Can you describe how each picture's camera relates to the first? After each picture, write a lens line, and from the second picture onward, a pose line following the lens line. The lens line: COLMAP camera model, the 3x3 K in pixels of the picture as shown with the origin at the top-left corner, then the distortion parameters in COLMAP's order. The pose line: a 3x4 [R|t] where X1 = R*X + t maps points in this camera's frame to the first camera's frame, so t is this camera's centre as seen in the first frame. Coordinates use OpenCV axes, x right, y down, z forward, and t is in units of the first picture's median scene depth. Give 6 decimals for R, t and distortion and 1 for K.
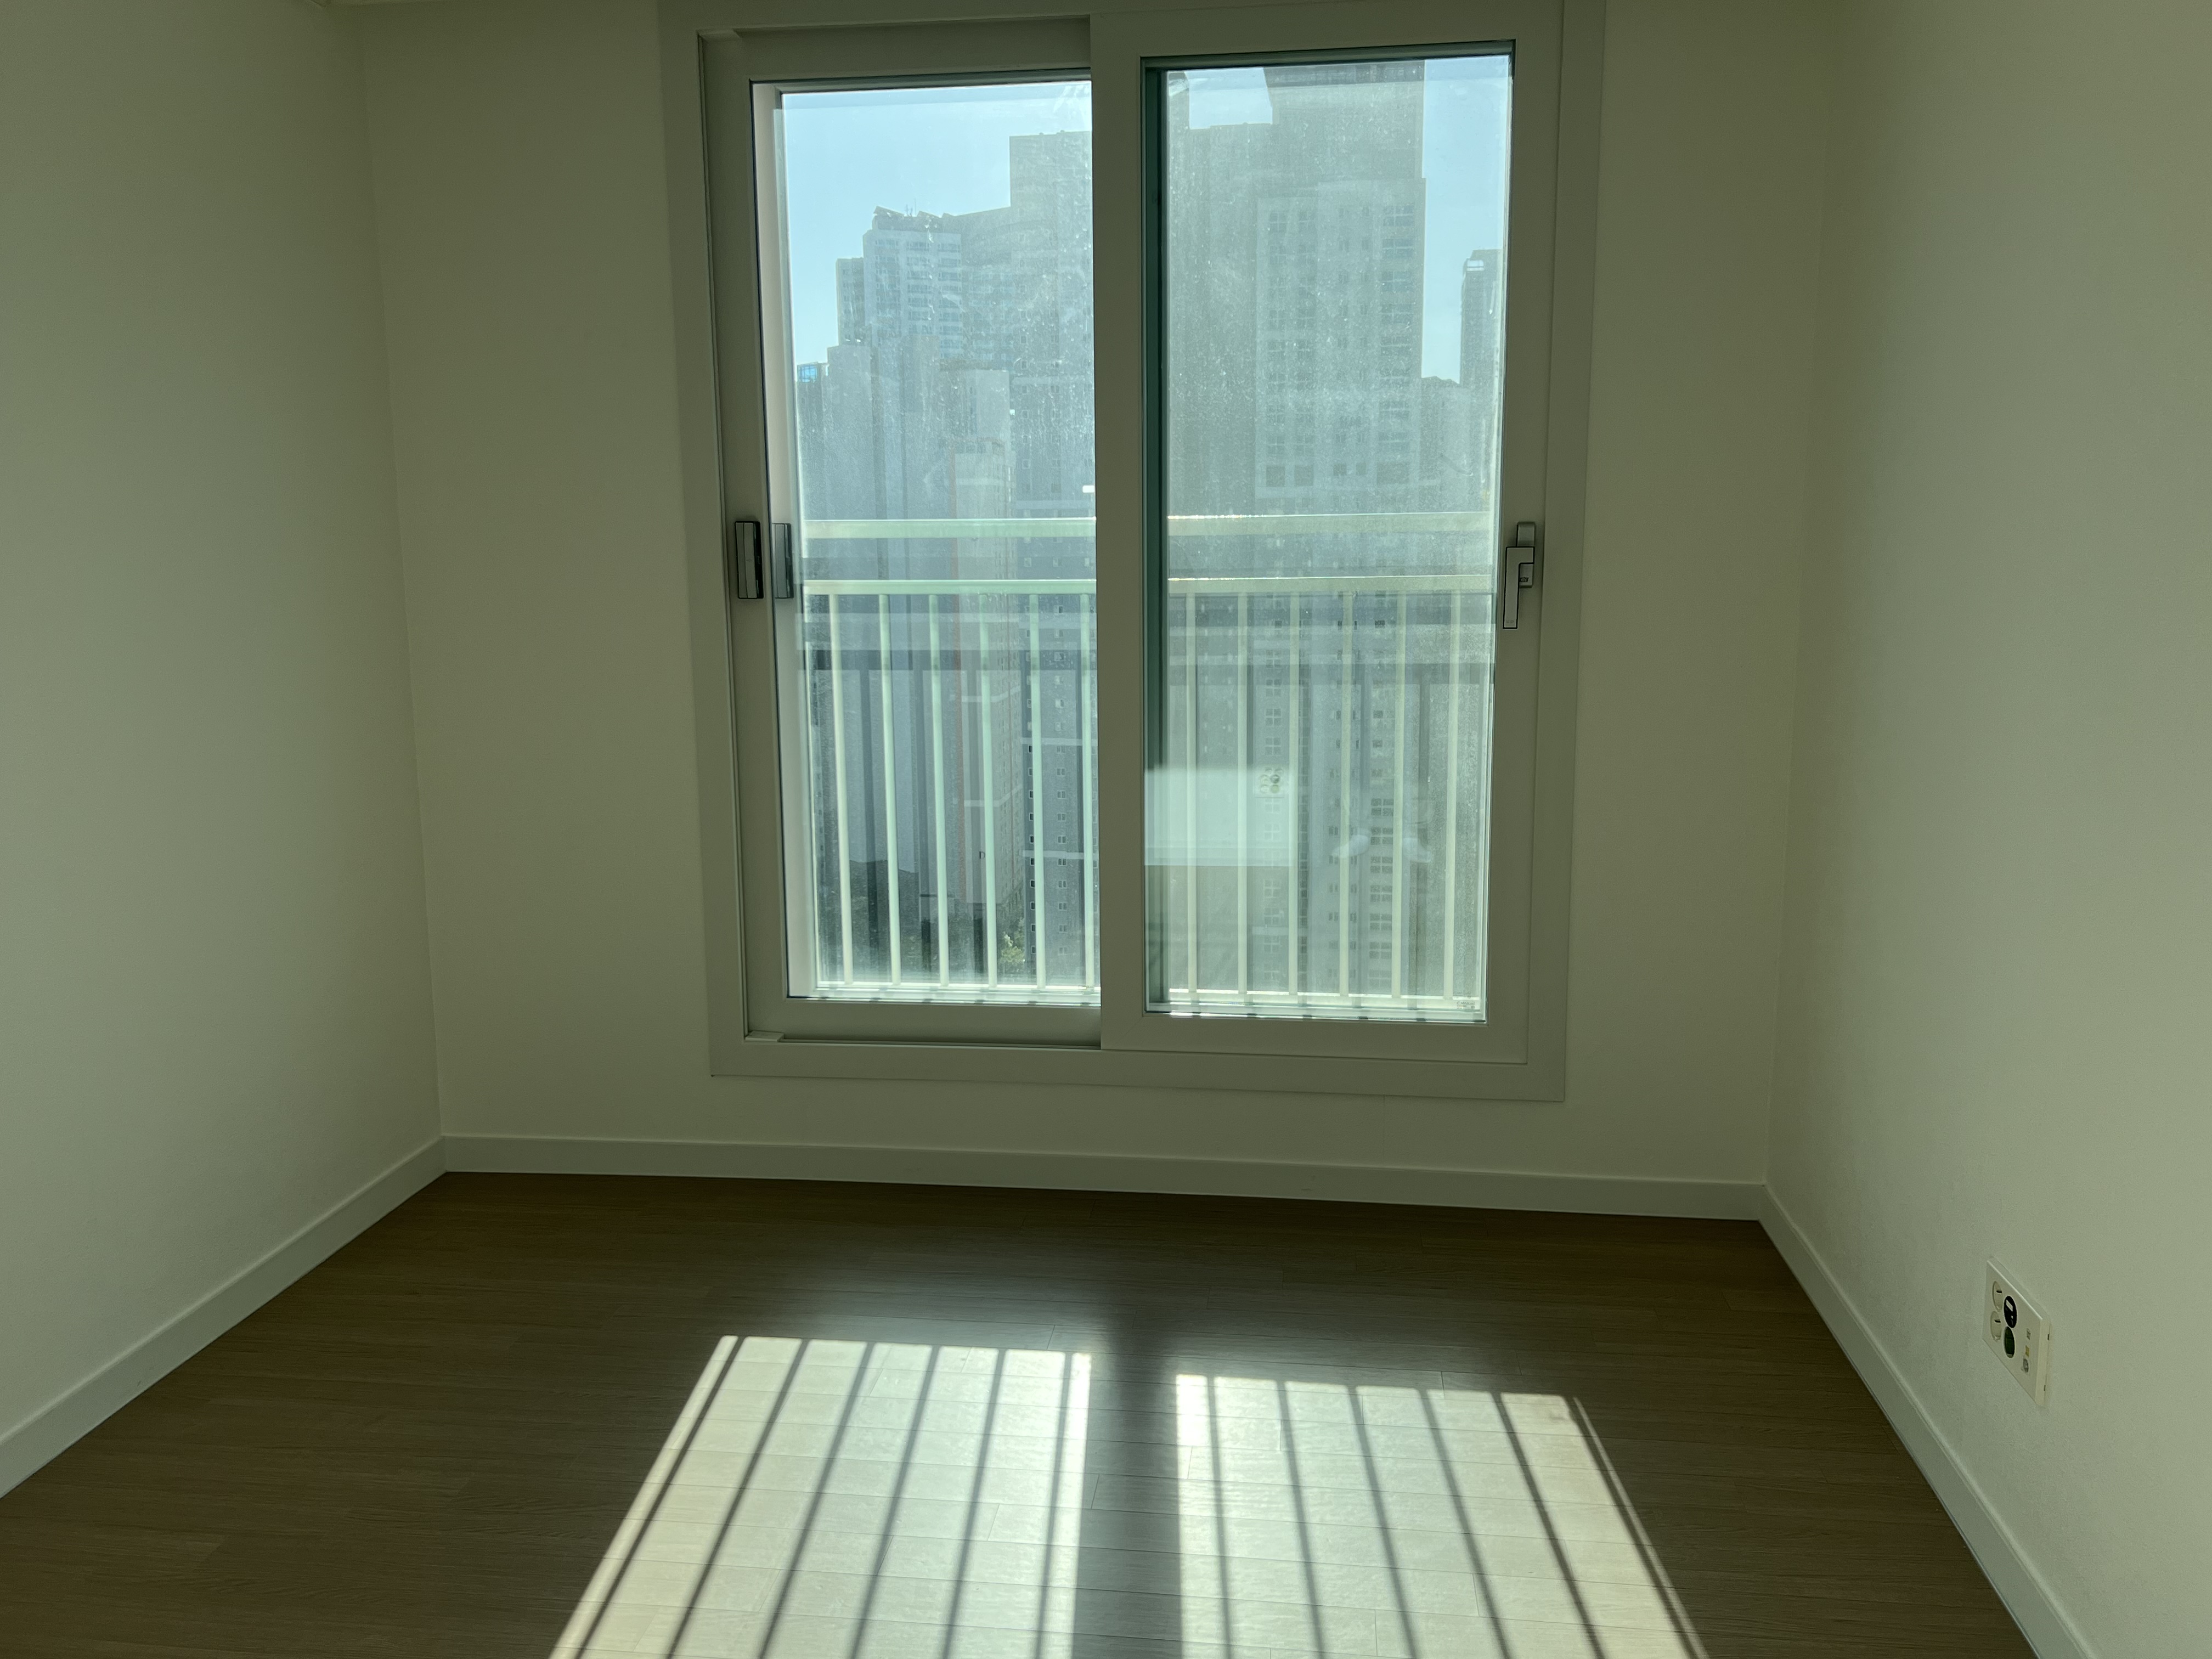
lens RADIAL K [[1758.1, 0, 1106.0], [0, 1758.1, 829.5], [0, 0, 1]] dist [0.003320, 0.000533]
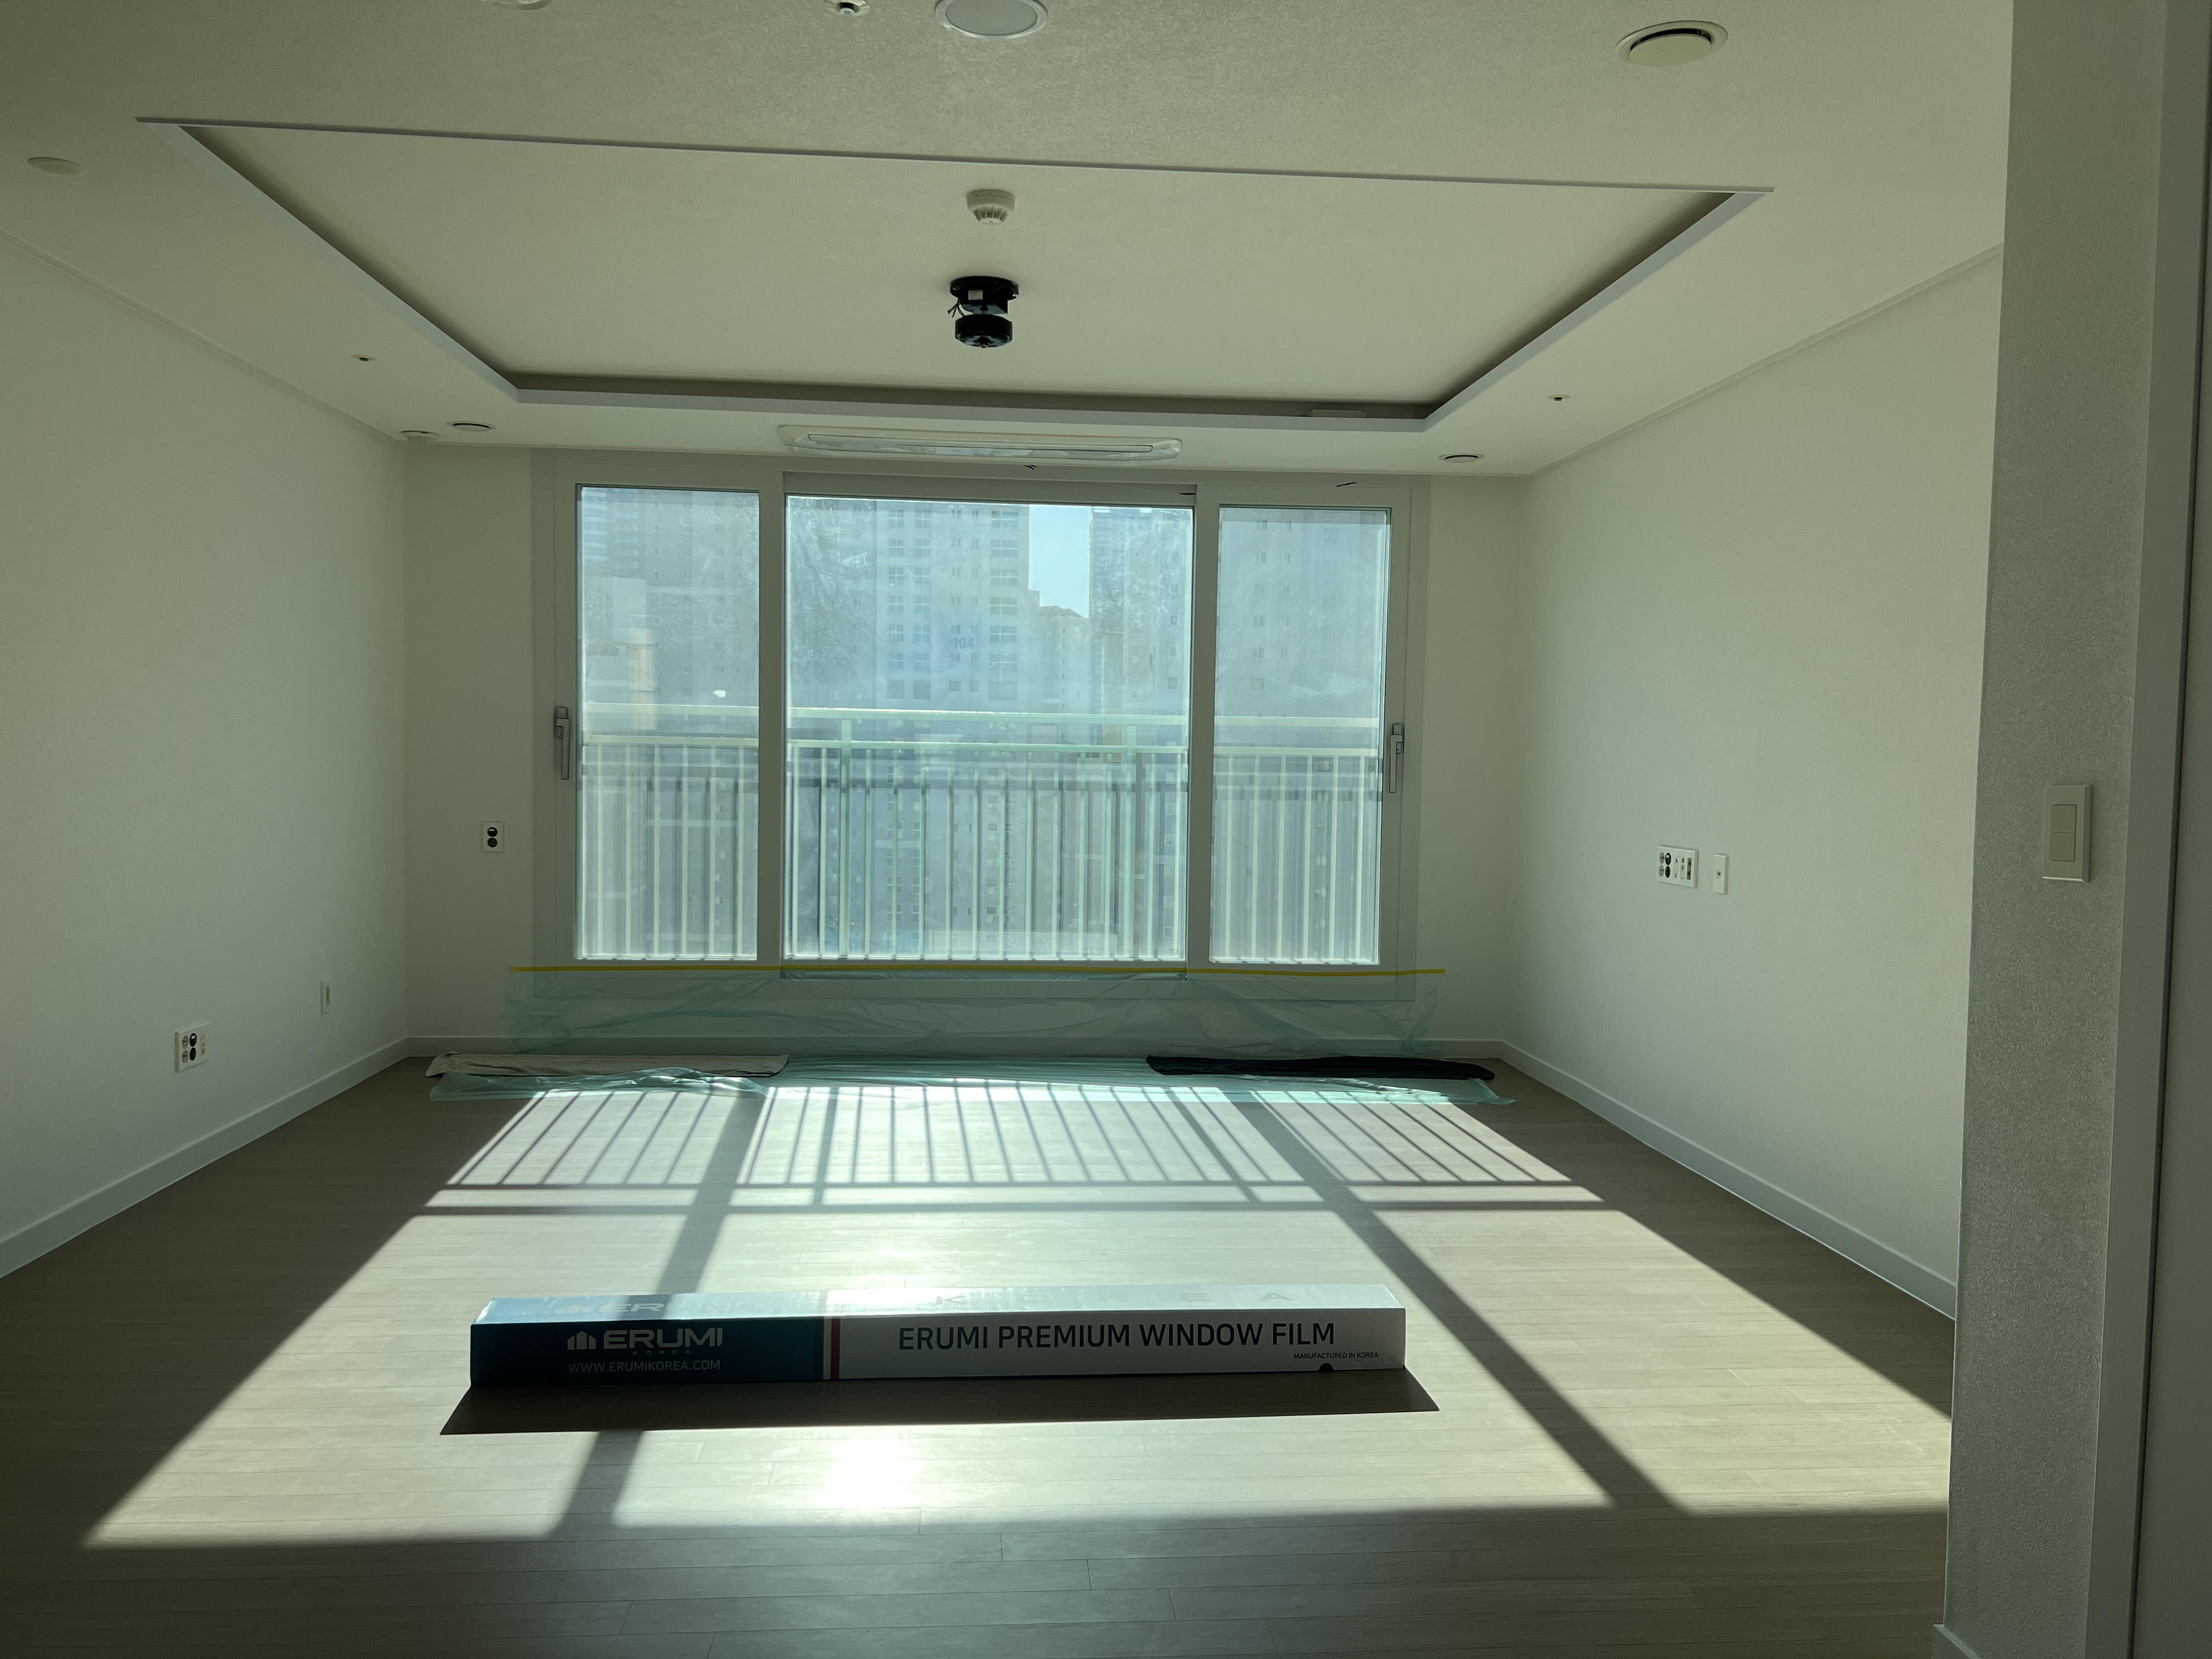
lens RADIAL K [[1665.2, 0, 1110.2], [0, 1665.2, 848.6], [0, 0, 1]] dist [0.113412, -0.188132]
pose [[0.973649, 0.013101, 0.227675, -0.460054], [0.010524, 0.994704, -0.102243, 0.150335], [-0.227808, 0.101945, 0.968355, -0.726141]]
